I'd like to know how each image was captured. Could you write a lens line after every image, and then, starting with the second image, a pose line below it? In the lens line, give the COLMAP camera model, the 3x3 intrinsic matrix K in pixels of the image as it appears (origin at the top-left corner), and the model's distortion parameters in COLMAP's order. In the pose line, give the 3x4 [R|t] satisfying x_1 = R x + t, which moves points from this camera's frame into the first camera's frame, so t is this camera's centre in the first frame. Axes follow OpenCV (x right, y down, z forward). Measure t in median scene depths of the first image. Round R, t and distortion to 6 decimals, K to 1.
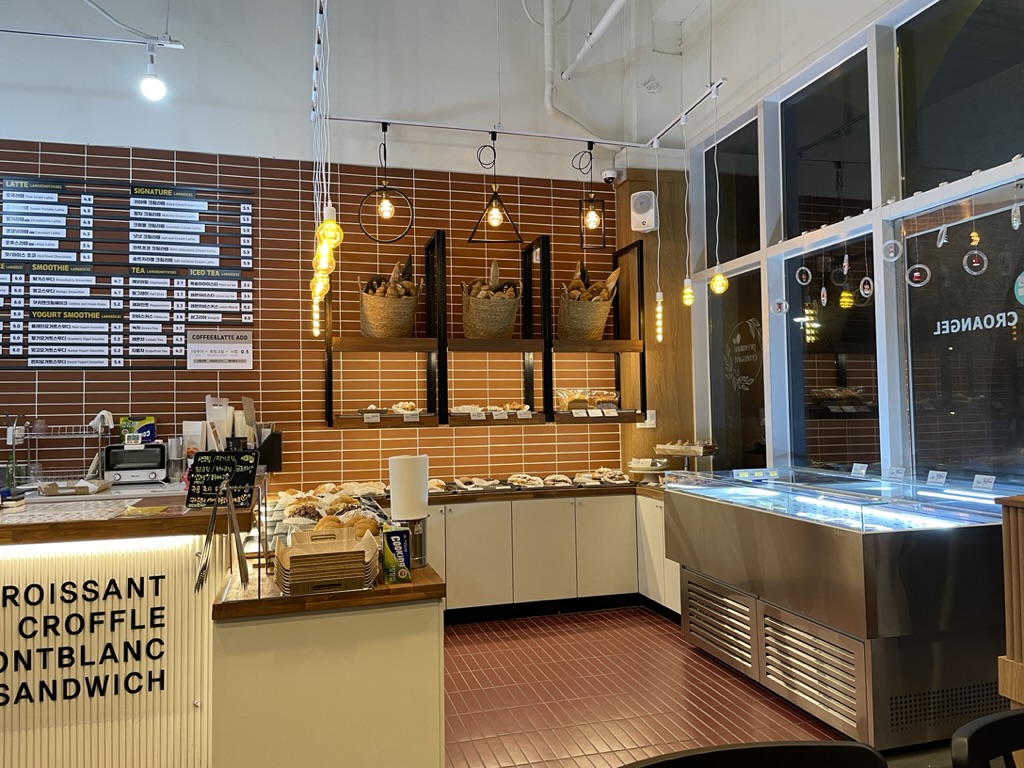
lens RADIAL K [[767.5, 0, 520.9], [0, 767.5, 380.8], [0, 0, 1]] dist [0.093188, -0.118495]
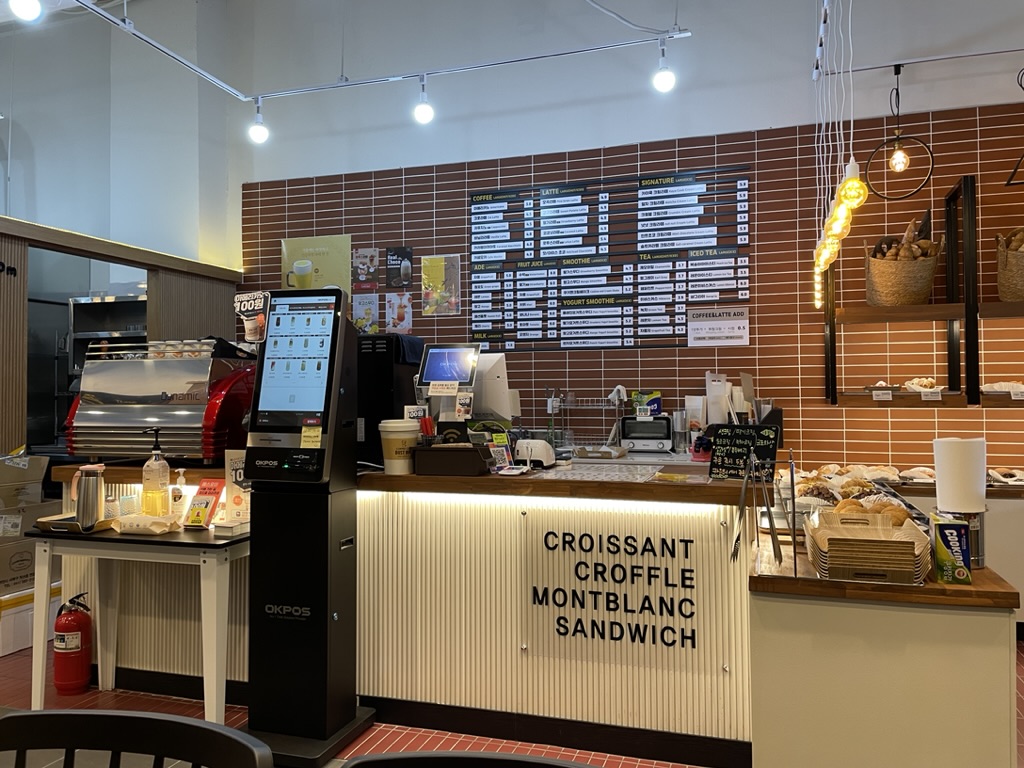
lens RADIAL K [[767.5, 0, 520.9], [0, 767.5, 380.8], [0, 0, 1]] dist [0.093188, -0.118495]
pose [[0.832082, 0.002506, -0.554647, -0.039568], [0.012836, 0.999635, 0.023774, 0.003684], [0.554504, -0.026901, 0.831746, 0.004464]]
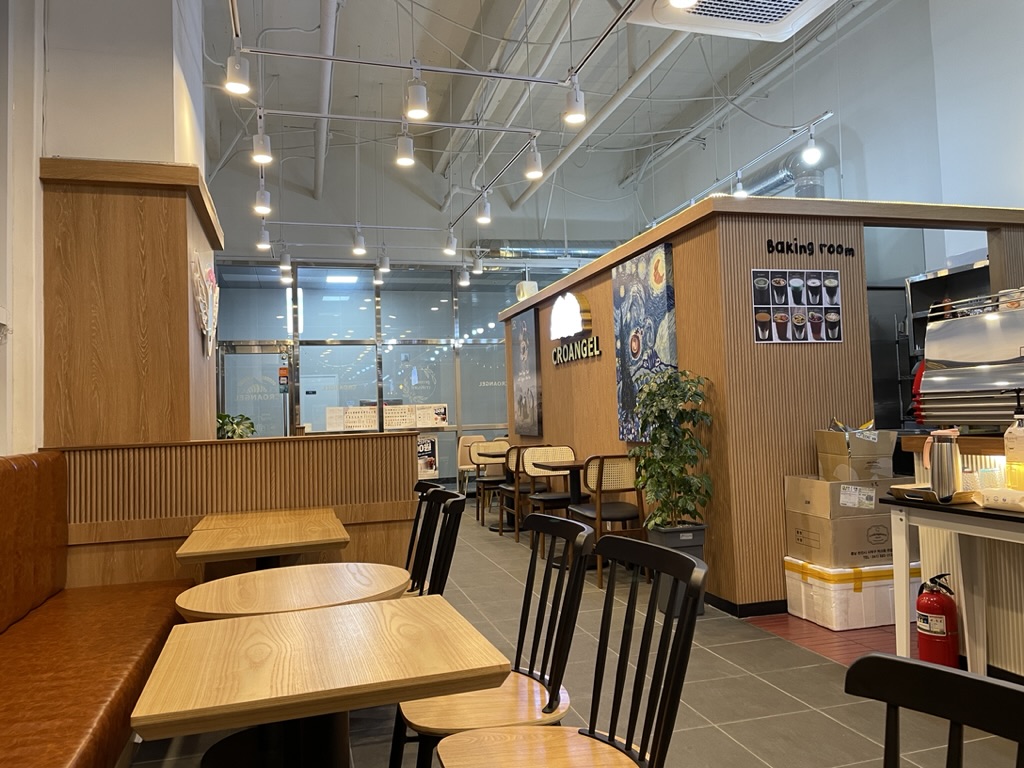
lens RADIAL K [[767.5, 0, 520.9], [0, 767.5, 380.8], [0, 0, 1]] dist [0.093188, -0.118495]
pose [[-0.003854, -0.032570, -0.999462, -0.103351], [0.077995, 0.996415, -0.032771, 0.039076], [0.996946, -0.078080, -0.001299, 0.029895]]
